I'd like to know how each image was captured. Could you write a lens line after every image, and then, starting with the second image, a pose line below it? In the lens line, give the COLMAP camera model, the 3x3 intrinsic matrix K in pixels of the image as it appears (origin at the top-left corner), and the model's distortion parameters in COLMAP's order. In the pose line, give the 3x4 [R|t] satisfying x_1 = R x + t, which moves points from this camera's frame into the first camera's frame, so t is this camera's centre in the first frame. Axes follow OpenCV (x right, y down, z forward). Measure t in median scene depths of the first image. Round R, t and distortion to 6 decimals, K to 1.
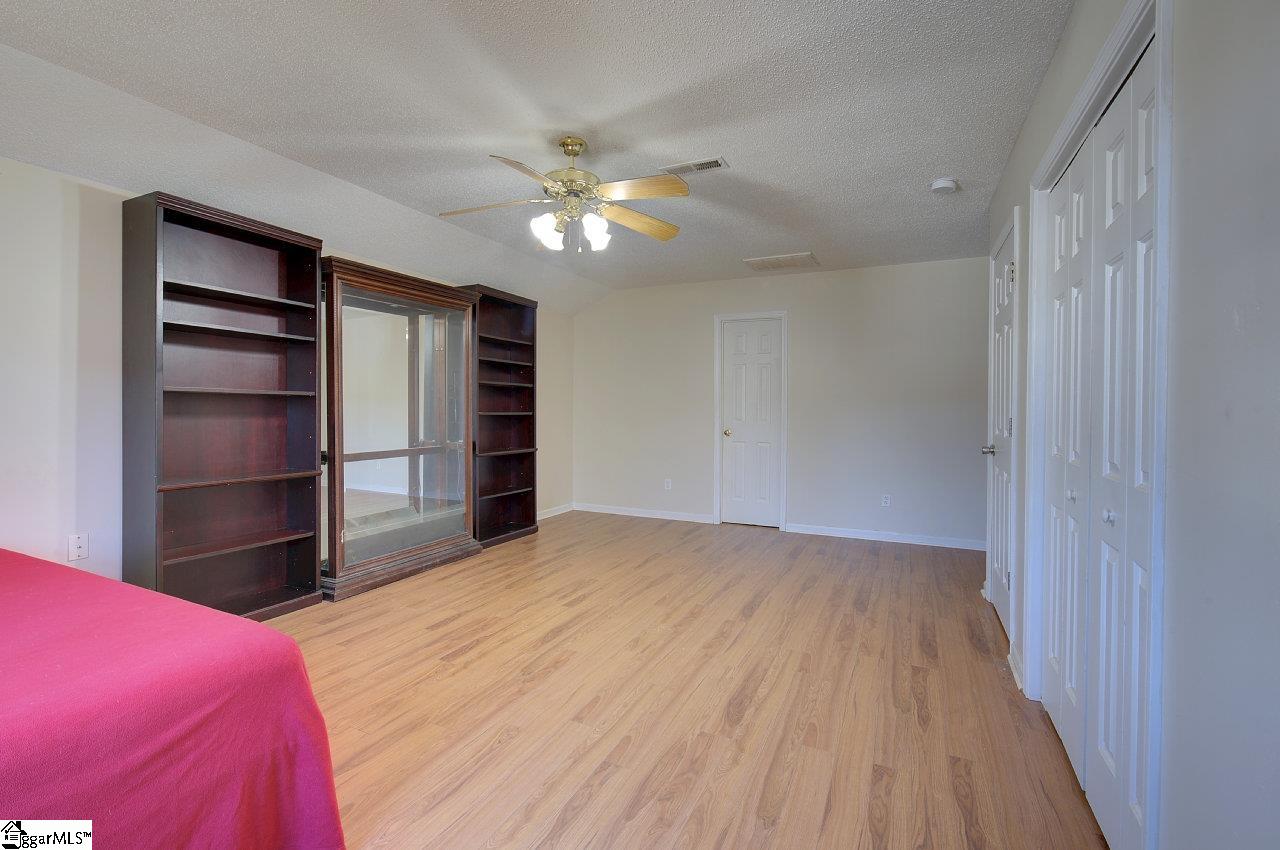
lens RADIAL K [[554.6, 0, 663.0], [0, 554.6, 428.2], [0, 0, 1]] dist [0.001391, 0.000357]
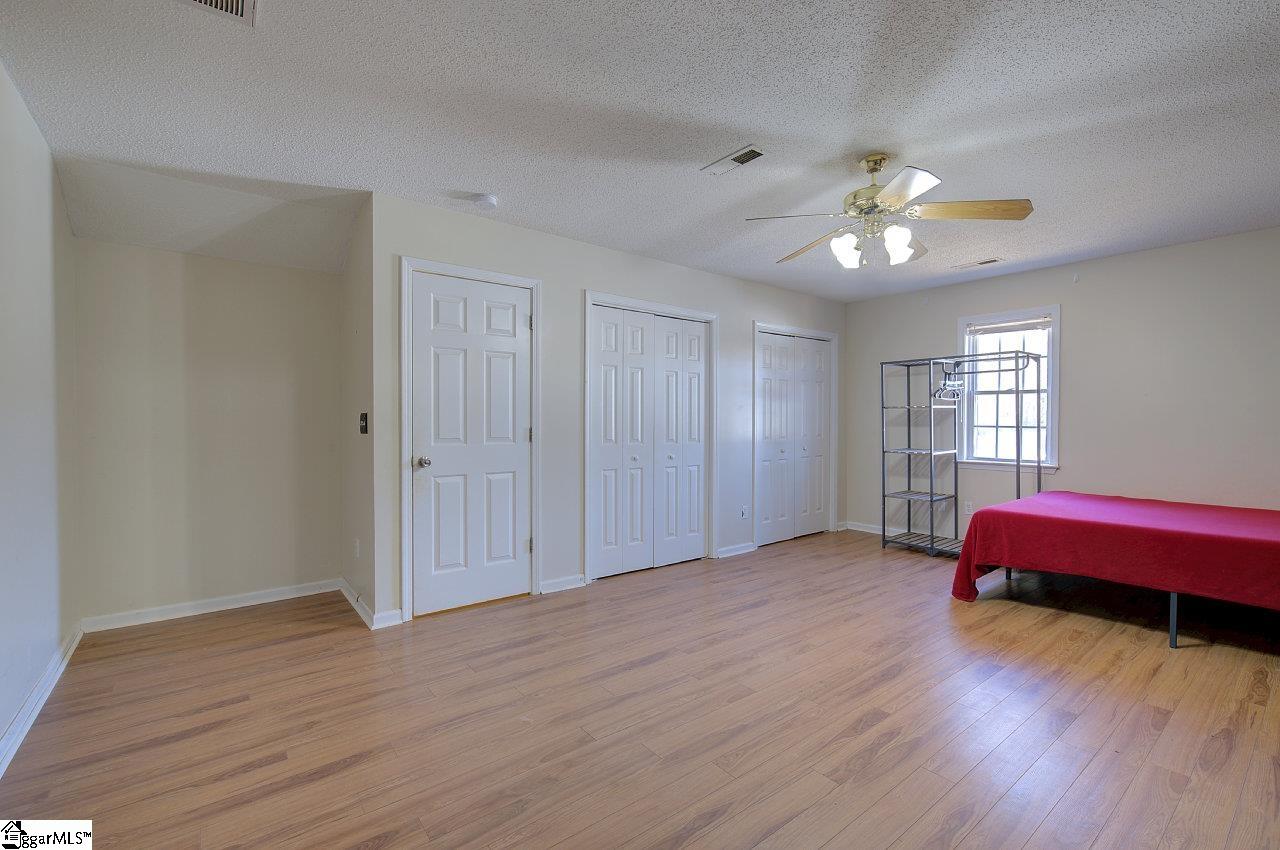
lens RADIAL K [[554.6, 0, 663.0], [0, 554.6, 428.2], [0, 0, 1]] dist [0.001391, 0.000357]
pose [[-0.890464, -0.013547, 0.454851, -0.250861], [0.008561, 0.998881, 0.046509, -0.063895], [-0.454973, 0.045308, -0.889352, 1.798518]]
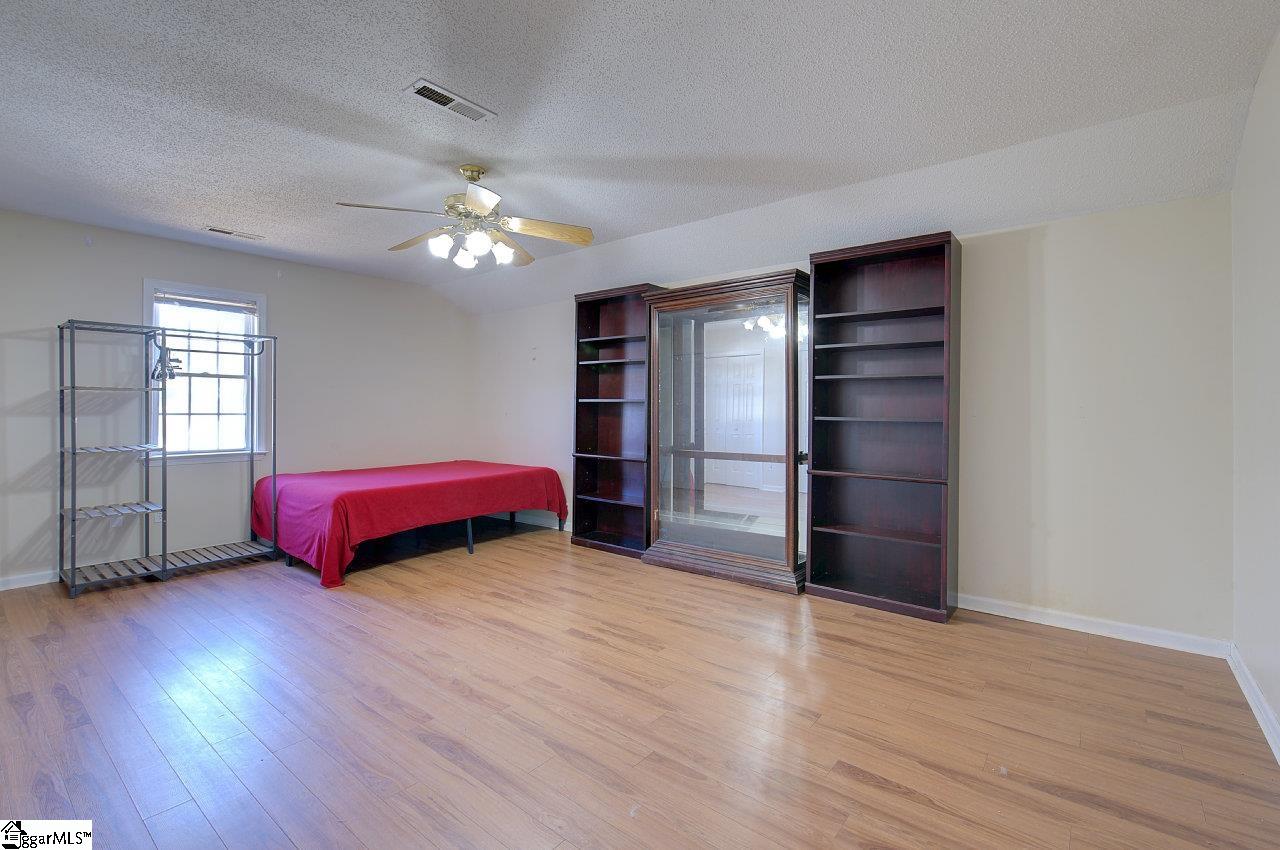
lens RADIAL K [[578.3, 0, 634.3], [0, 578.3, 402.0], [0, 0, 1]] dist [0.000678, 0.000365]
pose [[-0.269916, -0.020444, -0.962667, 0.731124], [-0.035347, 0.999311, -0.011311, -0.039056], [0.962235, 0.030974, -0.270453, 1.406471]]
